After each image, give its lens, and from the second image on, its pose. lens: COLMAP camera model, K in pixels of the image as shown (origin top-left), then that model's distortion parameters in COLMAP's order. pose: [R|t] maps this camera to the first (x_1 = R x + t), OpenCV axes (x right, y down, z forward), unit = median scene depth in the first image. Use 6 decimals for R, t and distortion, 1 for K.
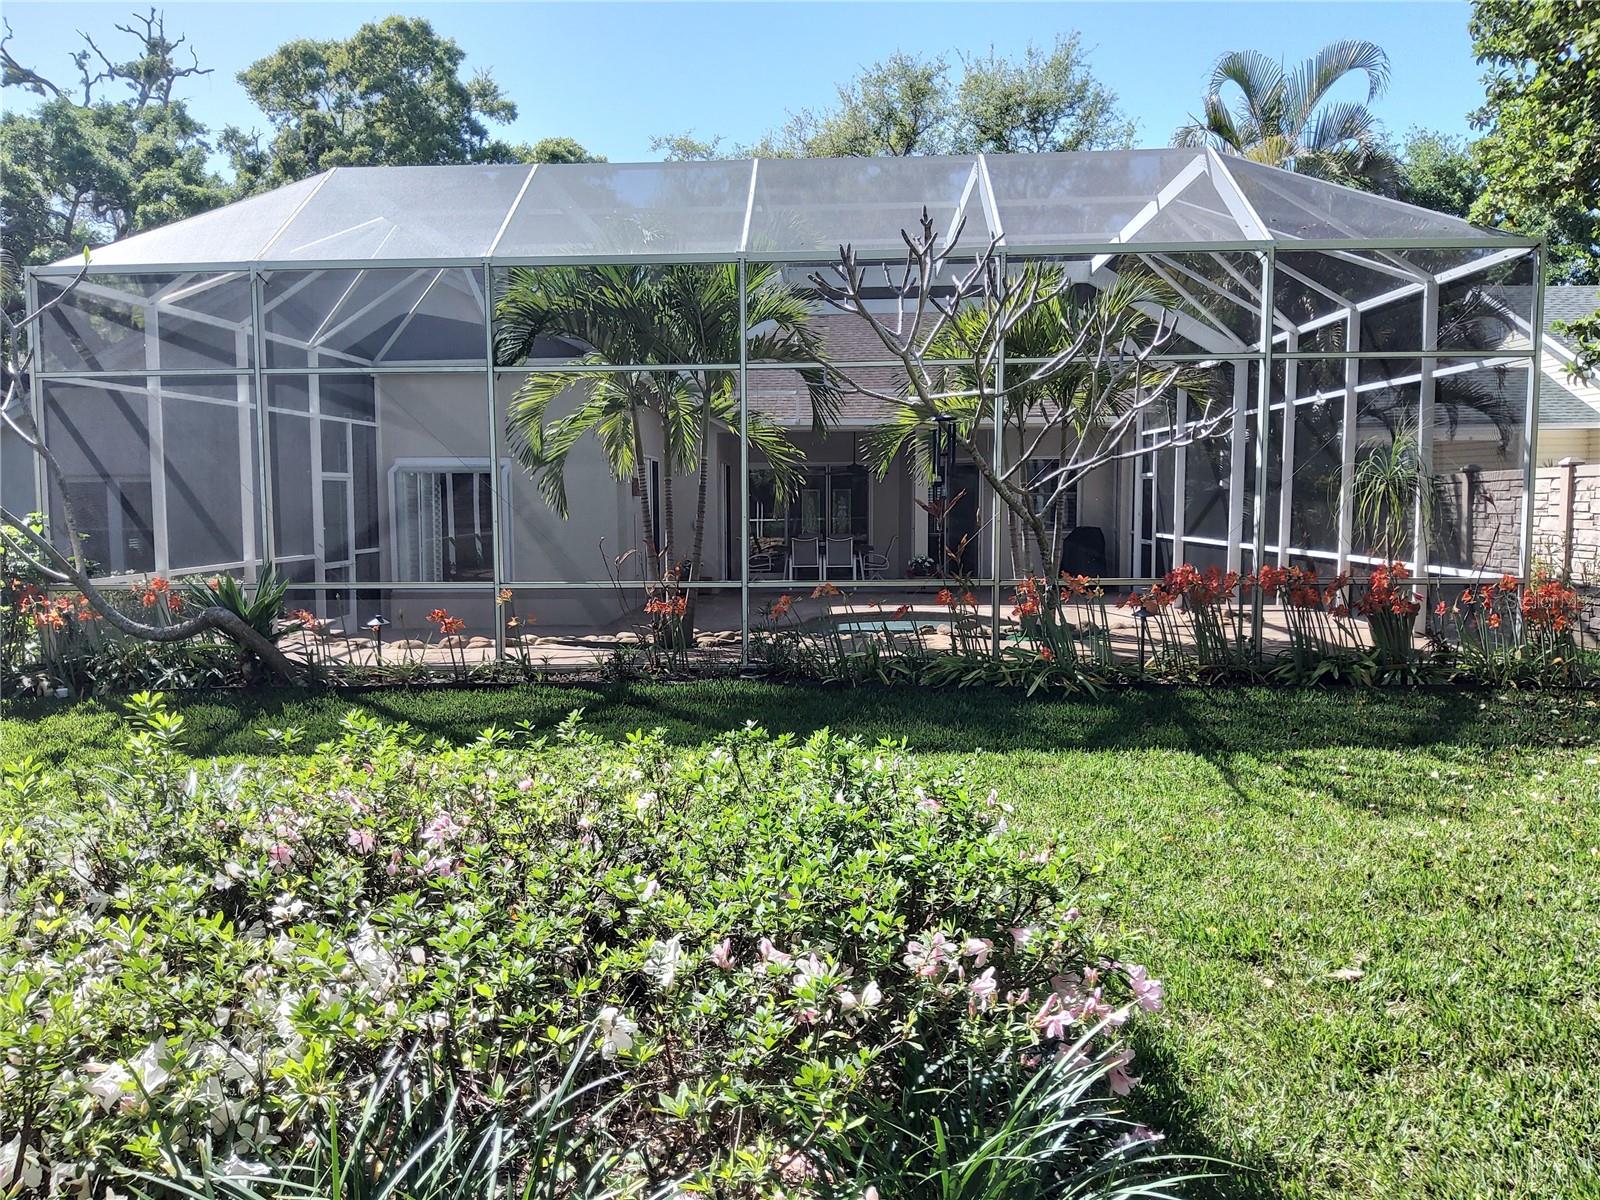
lens RADIAL K [[1193.9, 0, 797.0], [0, 1193.9, 643.9], [0, 0, 1]] dist [0.009199, -0.052981]
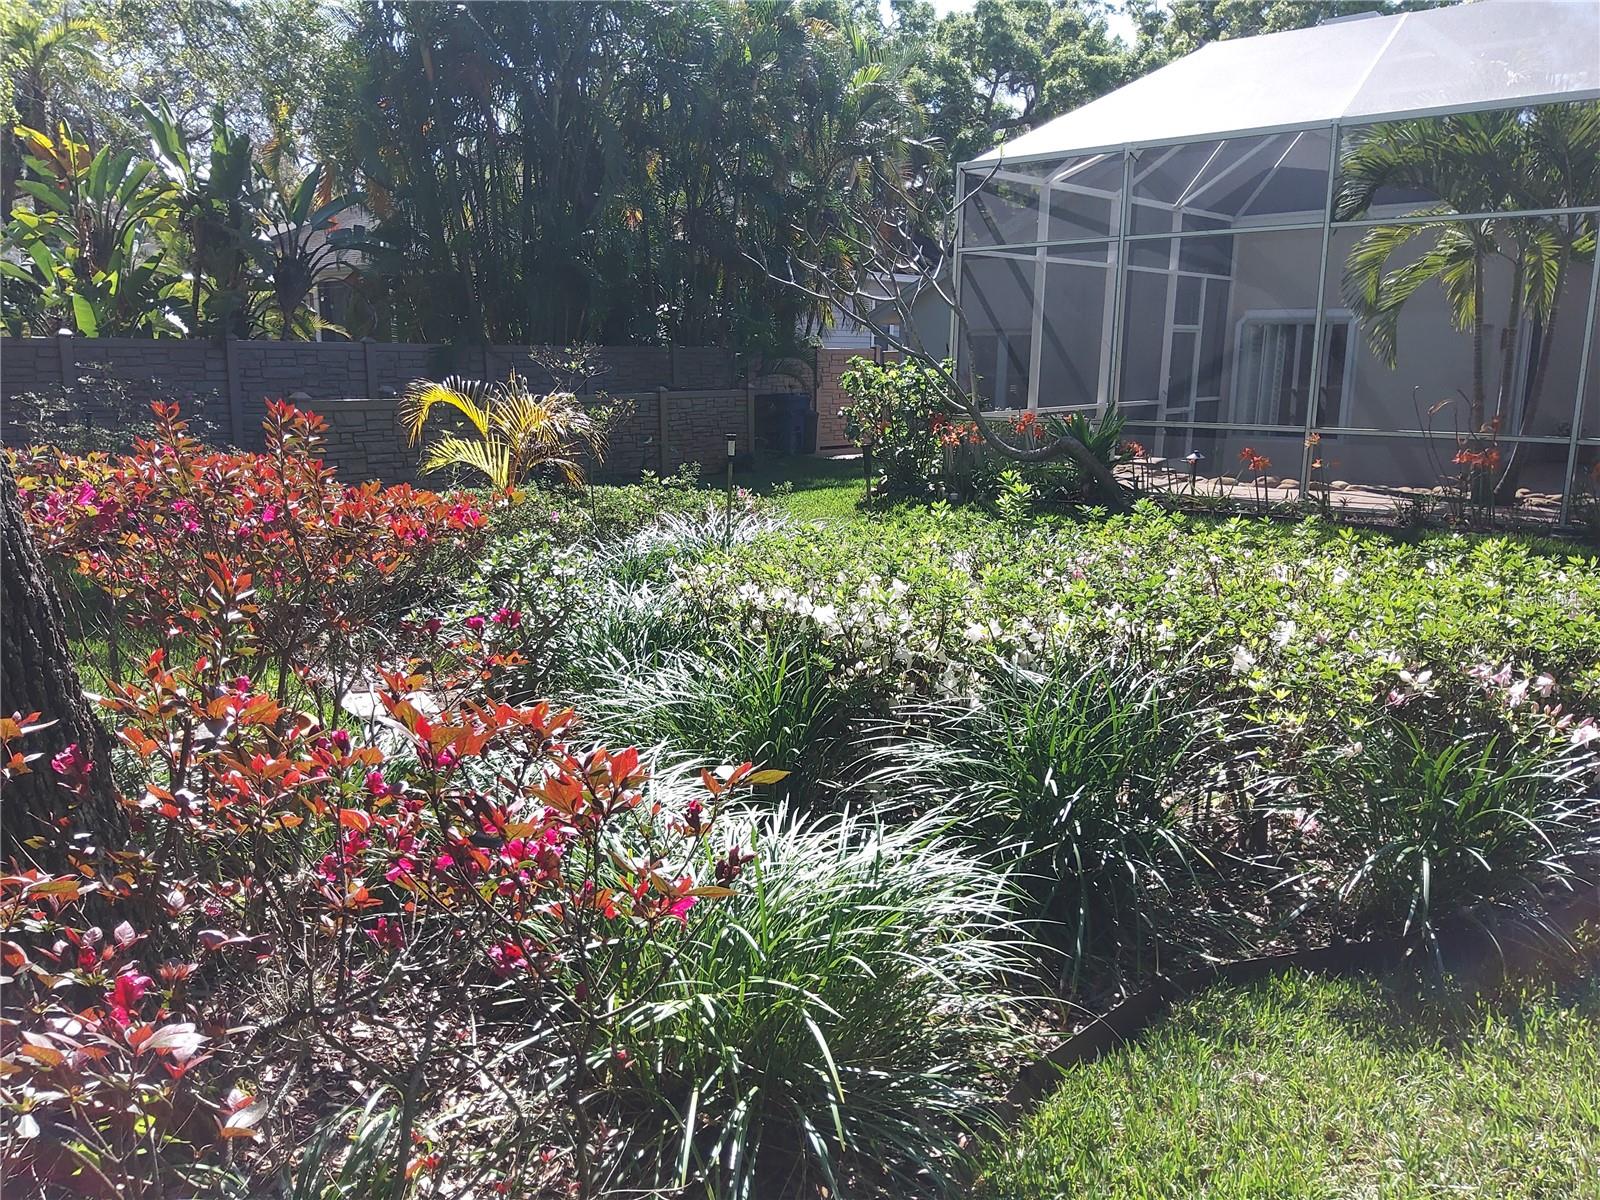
lens RADIAL K [[1193.9, 0, 797.0], [0, 1193.9, 643.9], [0, 0, 1]] dist [0.009199, -0.052981]
pose [[0.775687, 0.150493, -0.612912, 0.073742], [-0.076730, 0.986437, 0.145100, 0.018947], [0.626436, -0.065523, 0.776714, -0.130250]]
